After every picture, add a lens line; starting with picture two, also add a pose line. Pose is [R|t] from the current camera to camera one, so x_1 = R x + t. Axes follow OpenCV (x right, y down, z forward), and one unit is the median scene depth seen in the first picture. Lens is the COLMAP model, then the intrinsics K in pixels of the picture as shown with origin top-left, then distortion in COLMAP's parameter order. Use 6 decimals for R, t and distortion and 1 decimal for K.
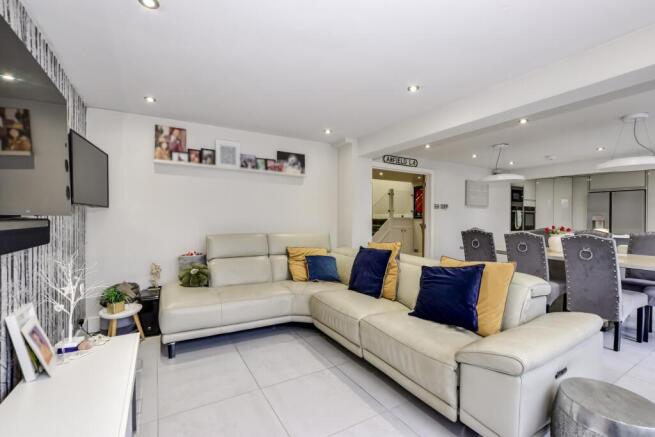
lens RADIAL K [[289.5, 0, 327.5], [0, 289.5, 218.5], [0, 0, 1]] dist [-0.015307, 0.000339]
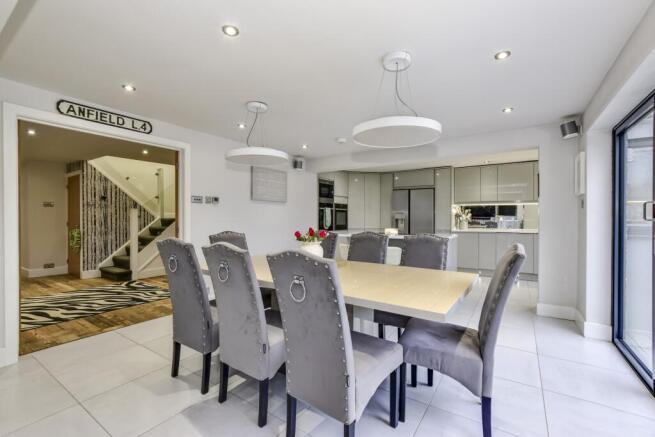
lens RADIAL K [[289.5, 0, 327.5], [0, 289.5, 218.5], [0, 0, 1]] dist [-0.015307, 0.000339]
pose [[0.902405, -0.003046, 0.430878, 0.297397], [0.000133, 0.999977, 0.006791, -0.000963], [-0.430888, -0.006071, 0.902385, 0.214922]]
